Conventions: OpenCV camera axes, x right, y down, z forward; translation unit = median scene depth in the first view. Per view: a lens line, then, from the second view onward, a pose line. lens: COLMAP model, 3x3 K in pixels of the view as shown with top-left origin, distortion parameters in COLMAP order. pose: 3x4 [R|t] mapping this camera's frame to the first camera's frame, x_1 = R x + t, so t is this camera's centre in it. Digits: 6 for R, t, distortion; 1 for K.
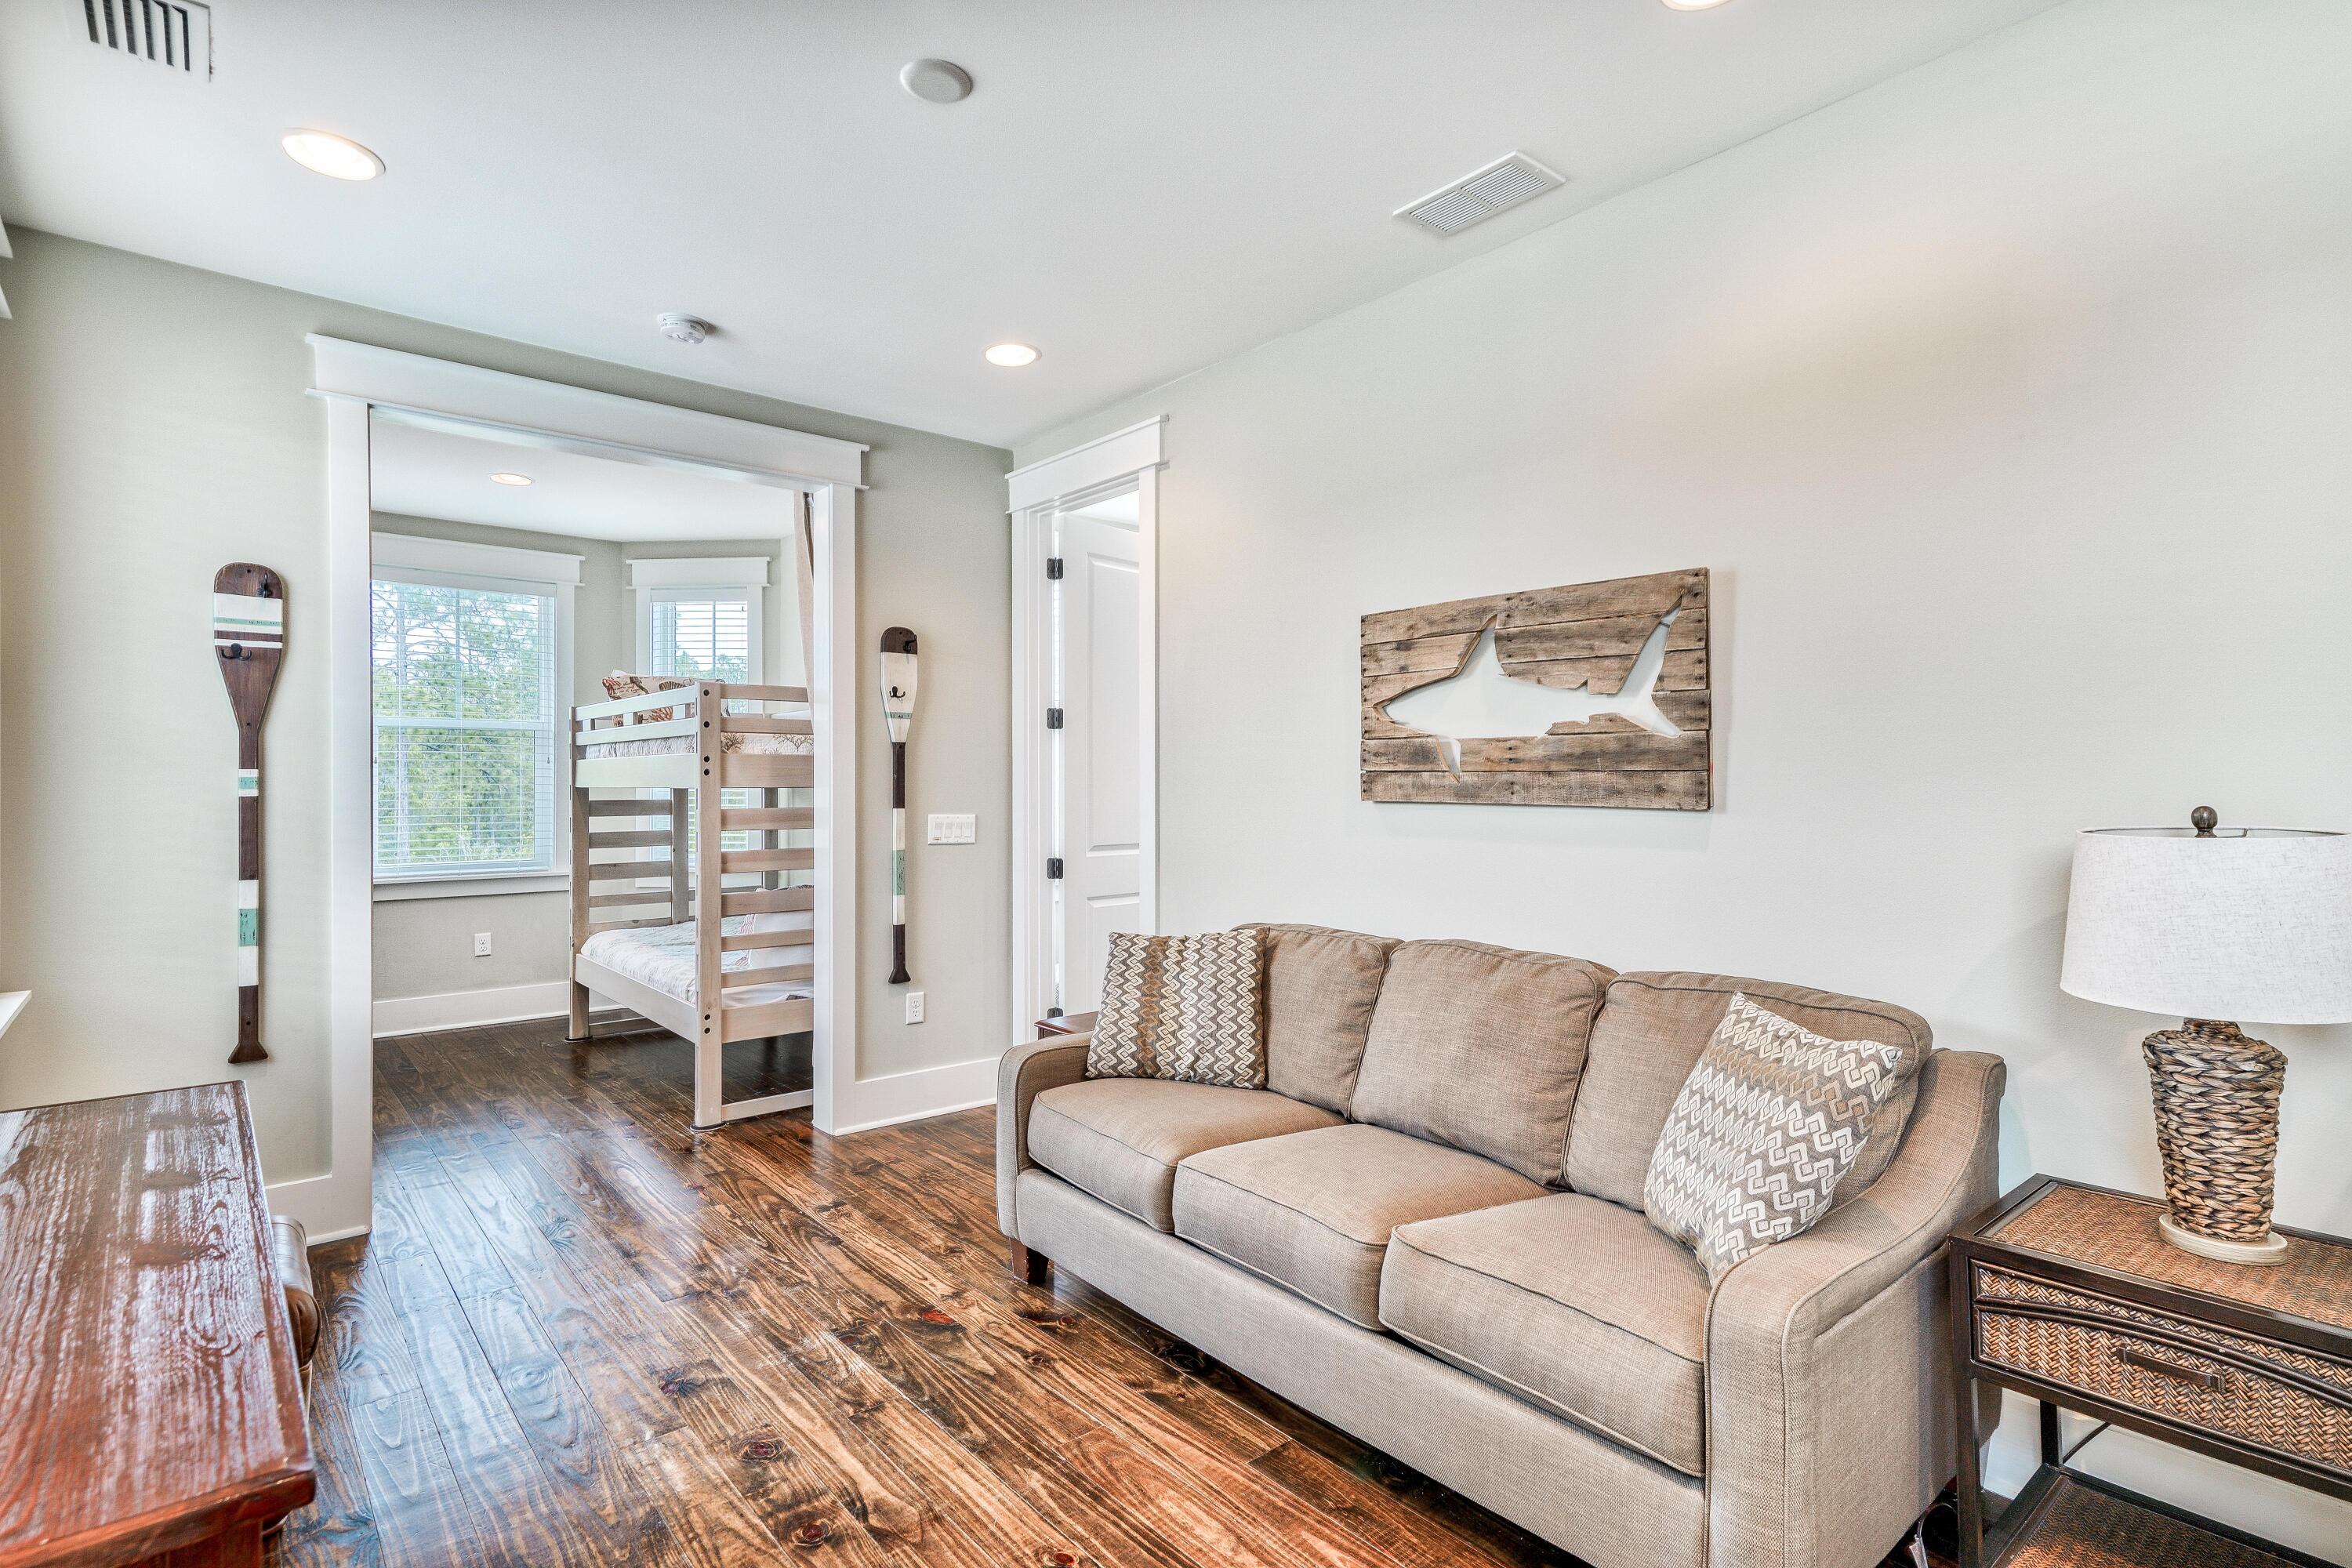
lens RADIAL K [[1174.4, 0, 1183.8], [0, 1174.4, 783.2], [0, 0, 1]] dist [0.000941, 0.000662]
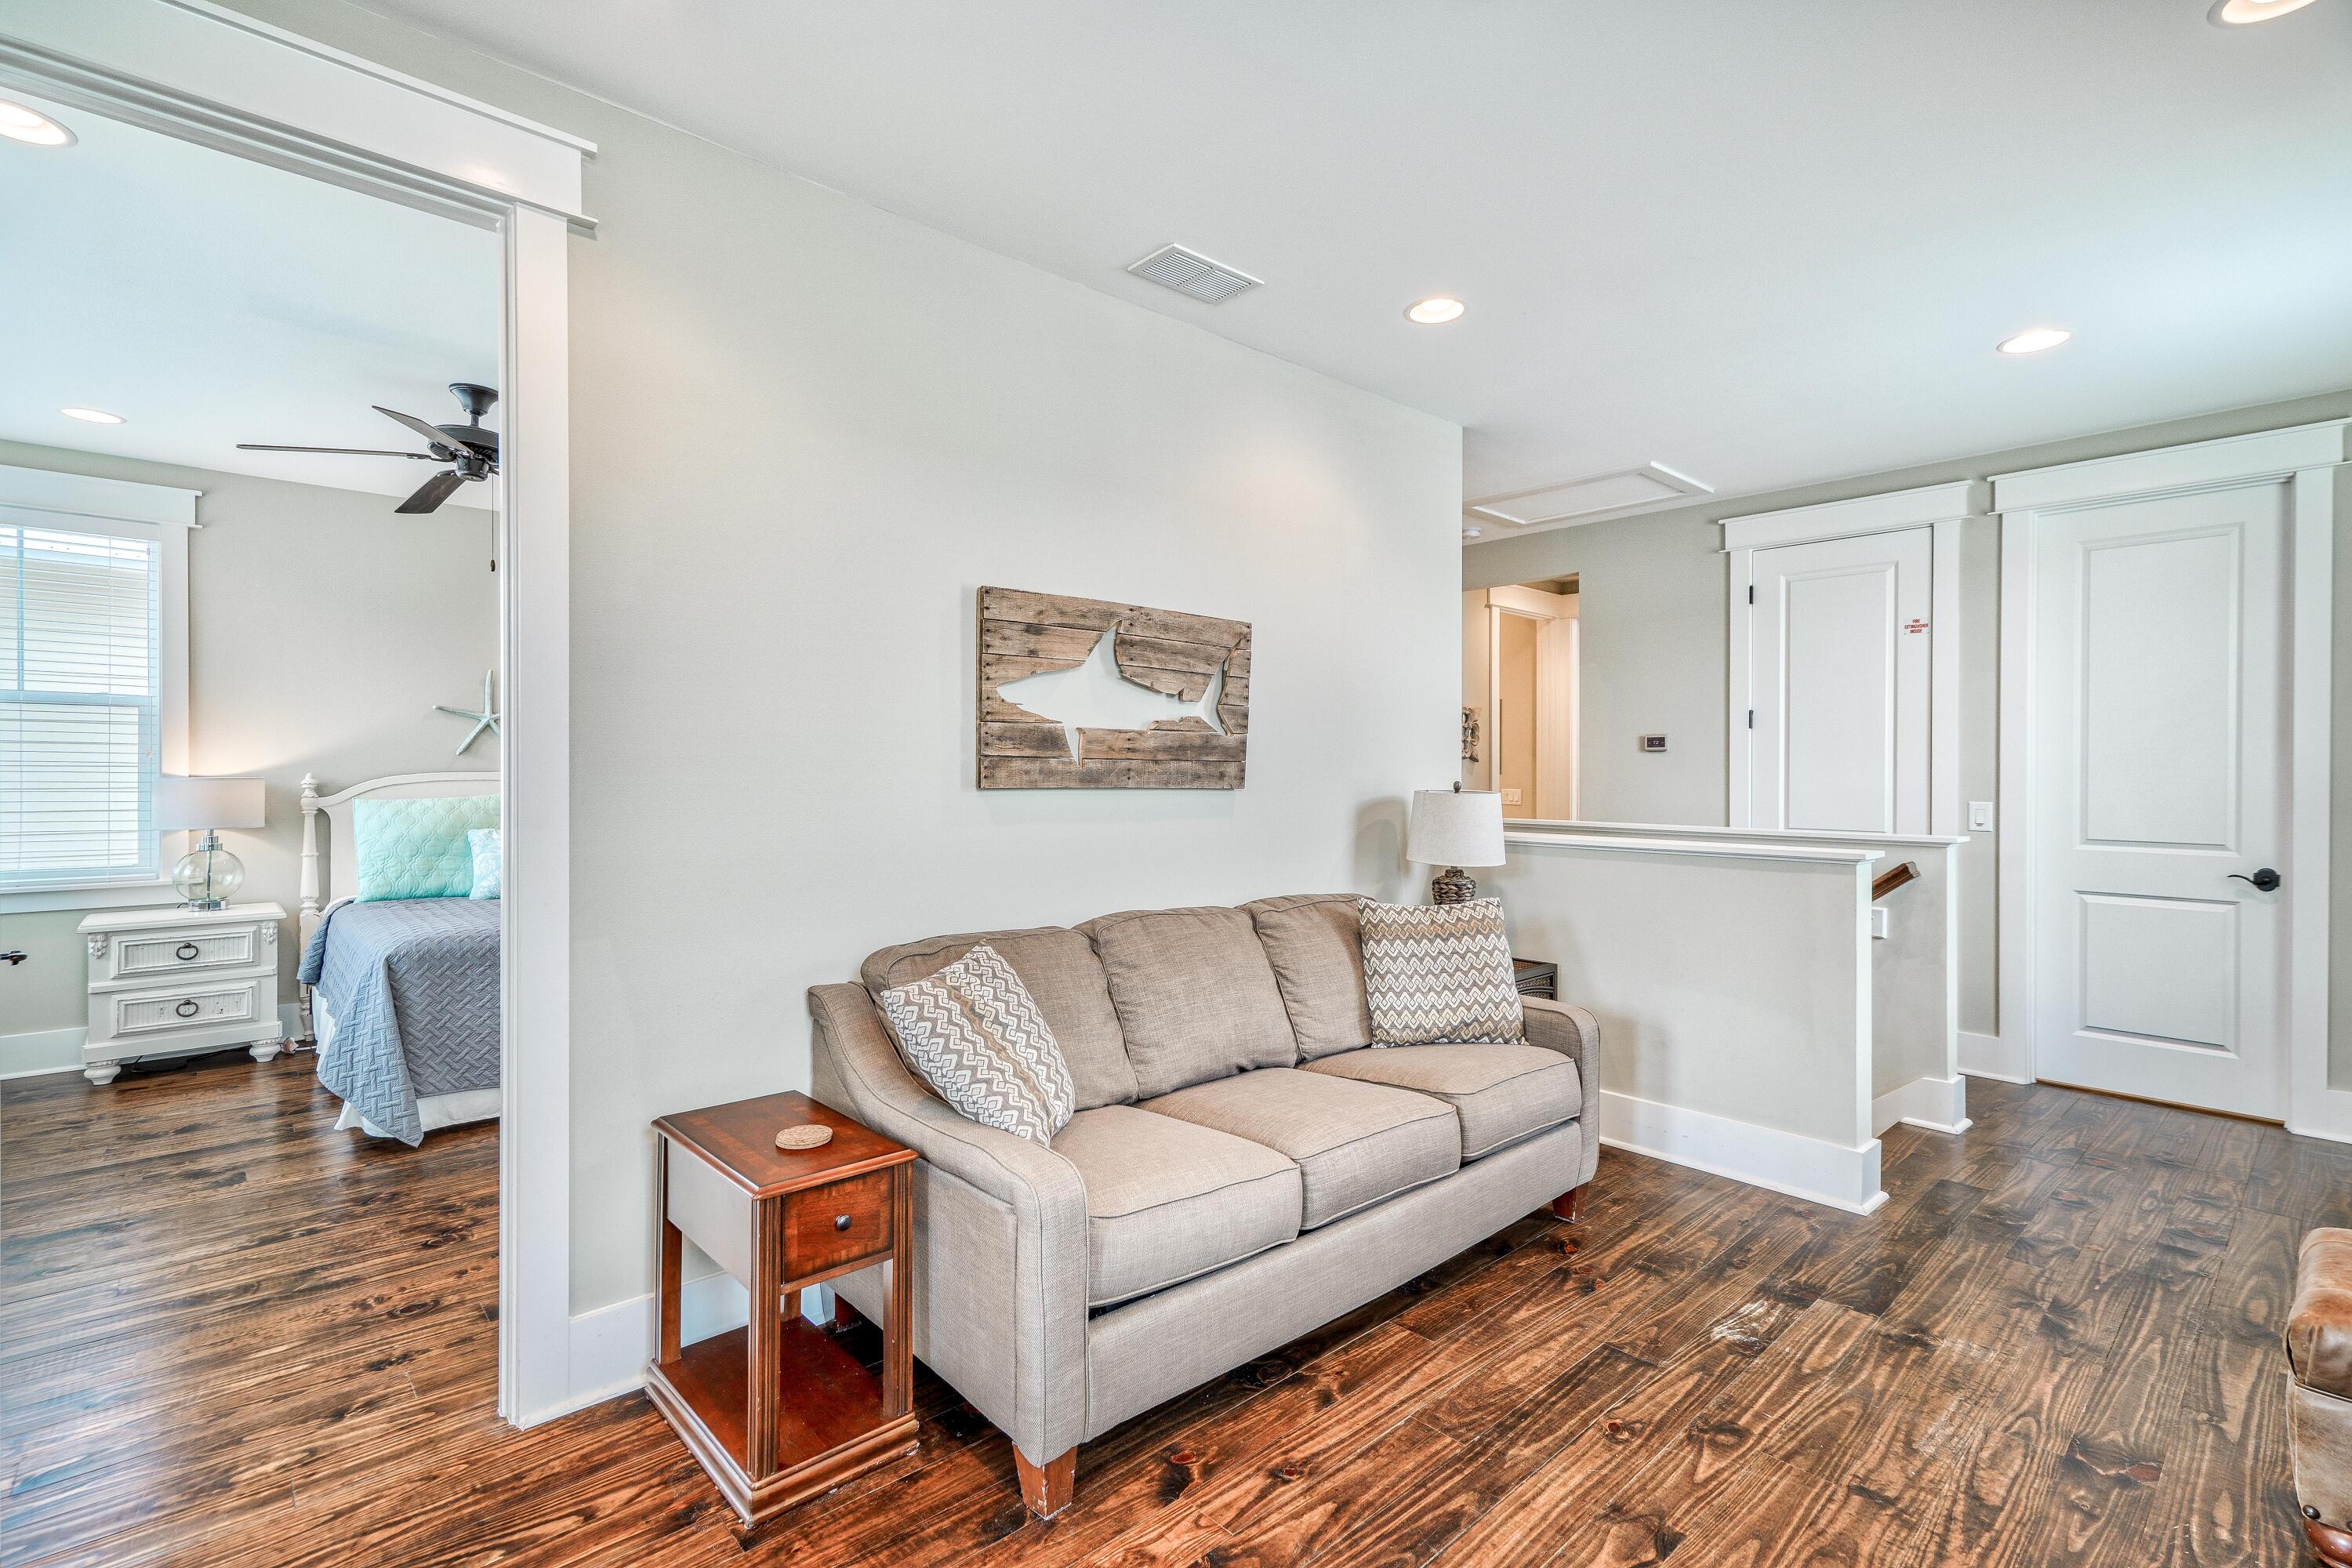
lens RADIAL K [[1085.7, 0, 1164.5], [0, 1085.7, 764.4], [0, 0, 1]] dist [-0.024140, 0.024305]
pose [[-0.036222, 0.001480, 0.999343, -0.831849], [-0.008557, 0.999962, -0.001791, -0.003720], [-0.999307, -0.008617, -0.036208, 1.059694]]
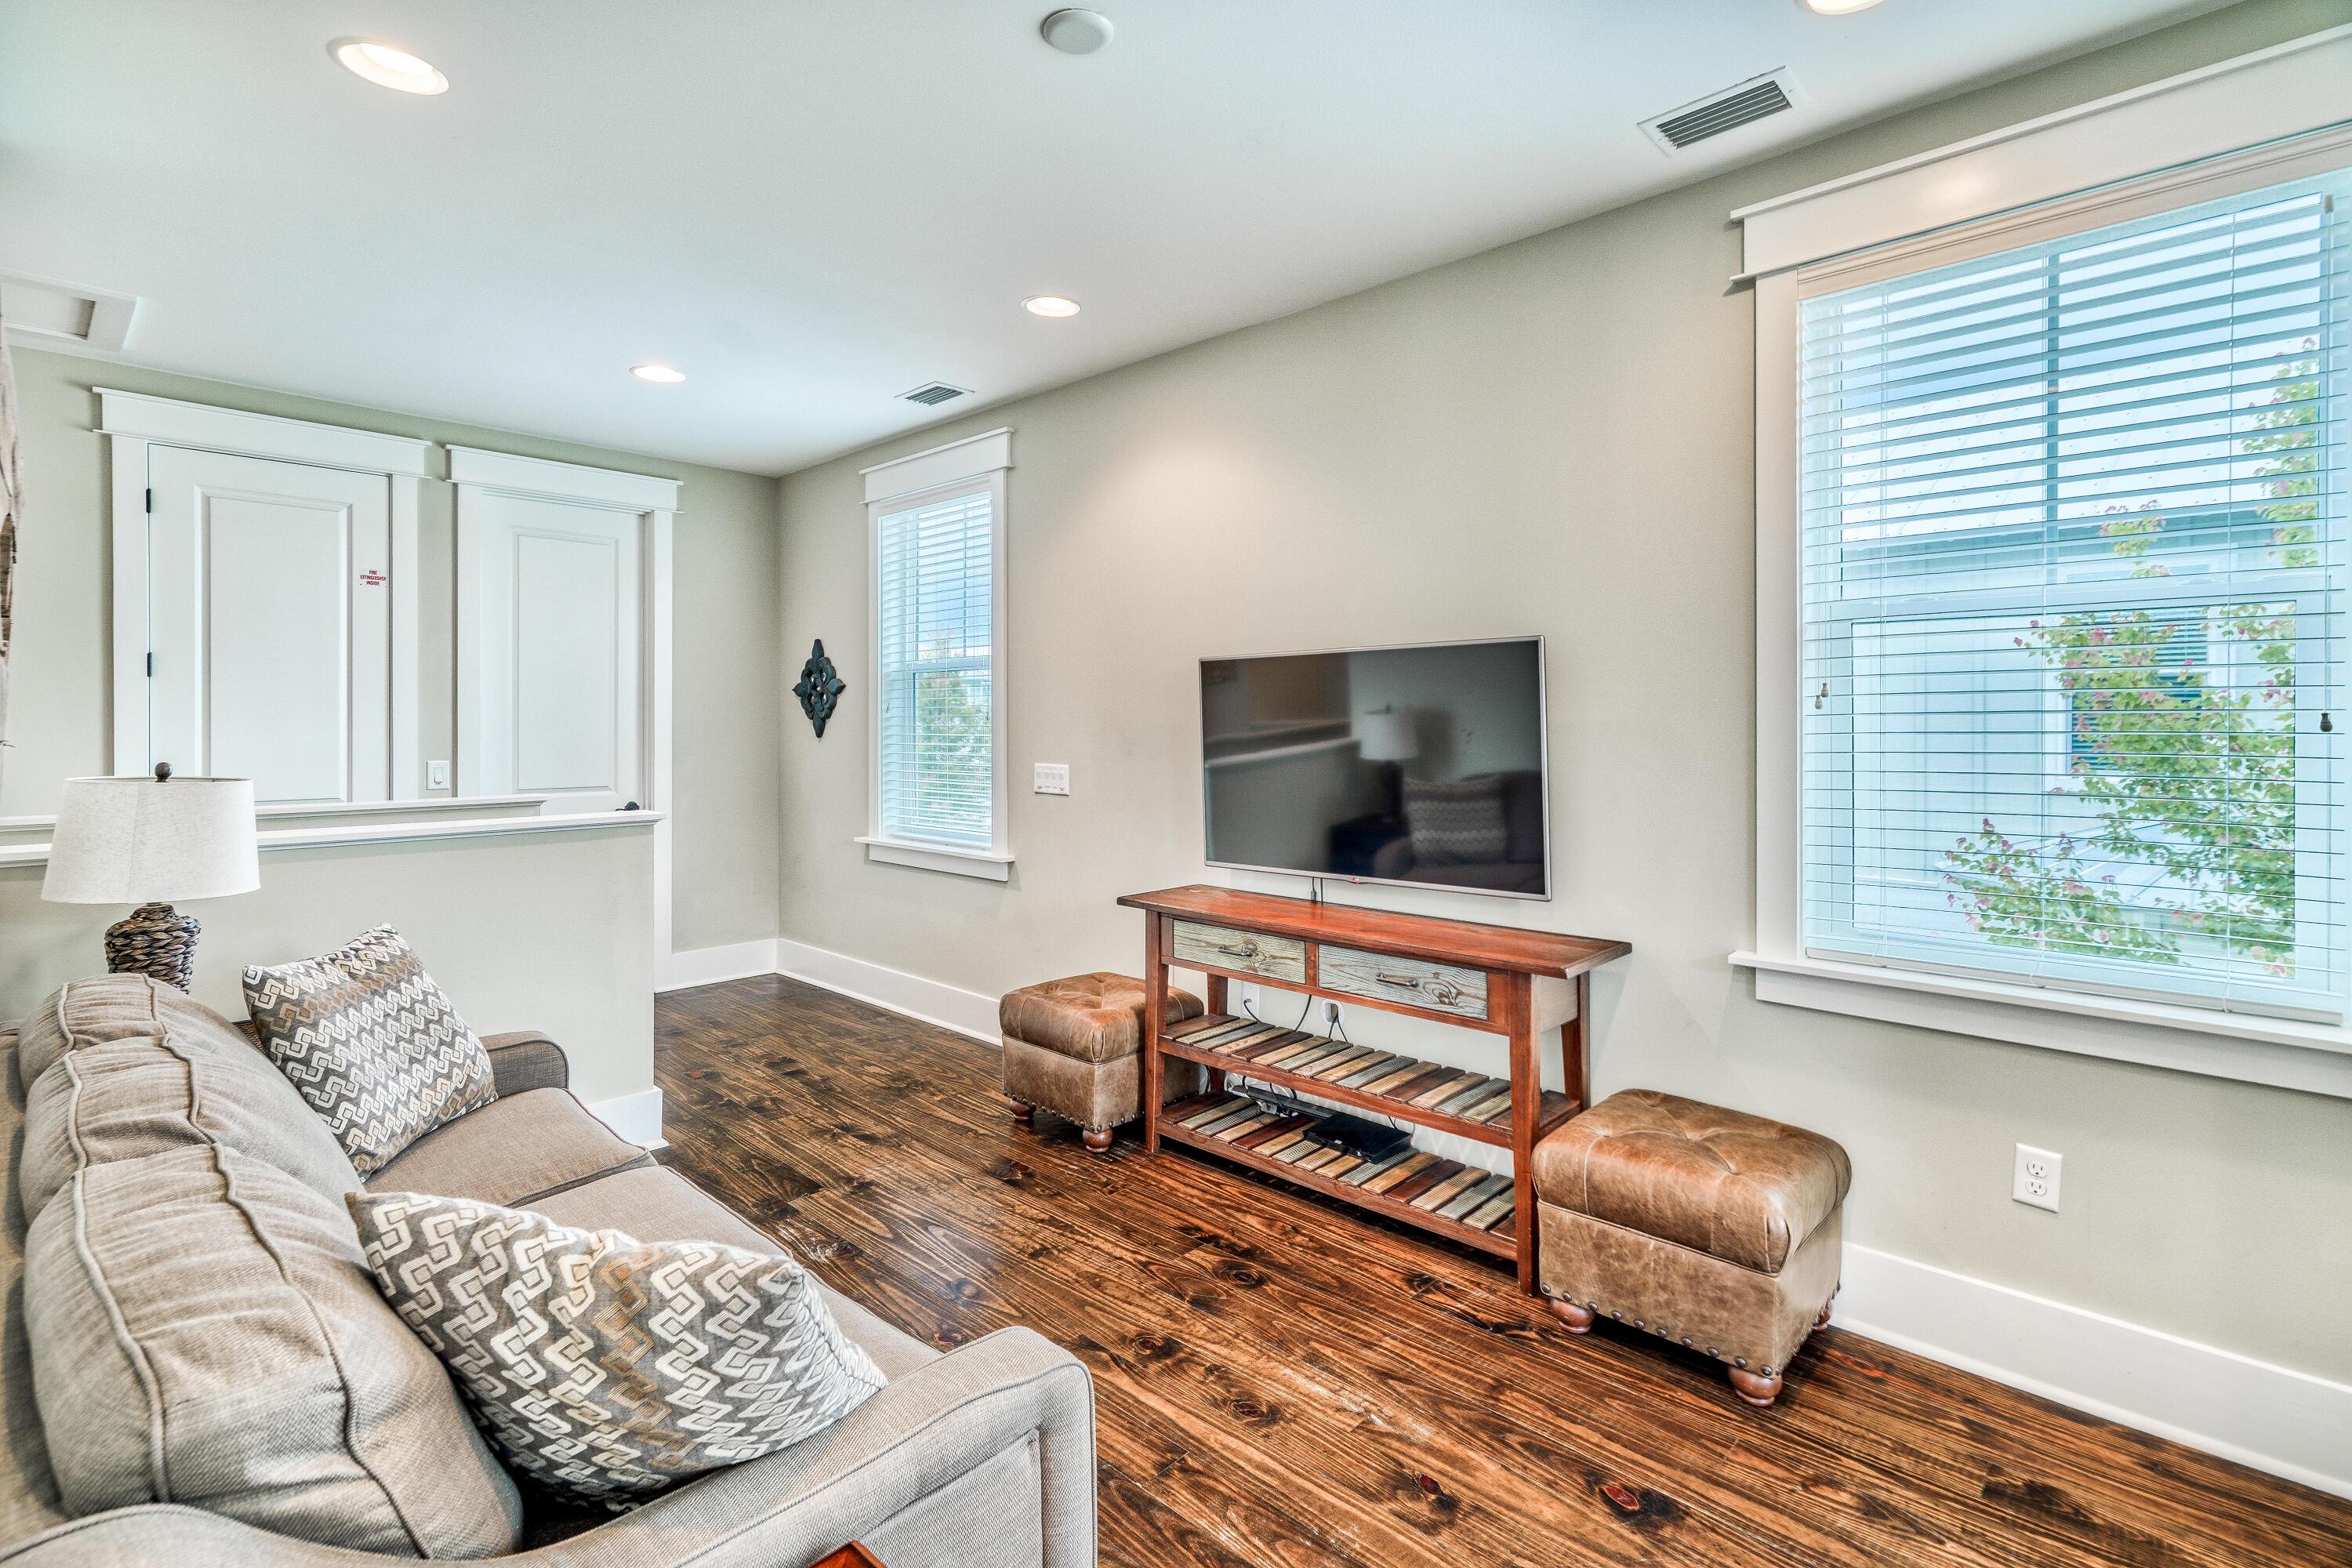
lens RADIAL K [[1085.7, 0, 1164.5], [0, 1085.7, 764.4], [0, 0, 1]] dist [-0.024140, 0.024305]
pose [[-0.994845, -0.002298, -0.101379, -0.156509], [-0.005607, 0.999460, 0.032372, -0.018266], [0.101249, 0.032773, -0.994321, 1.562071]]
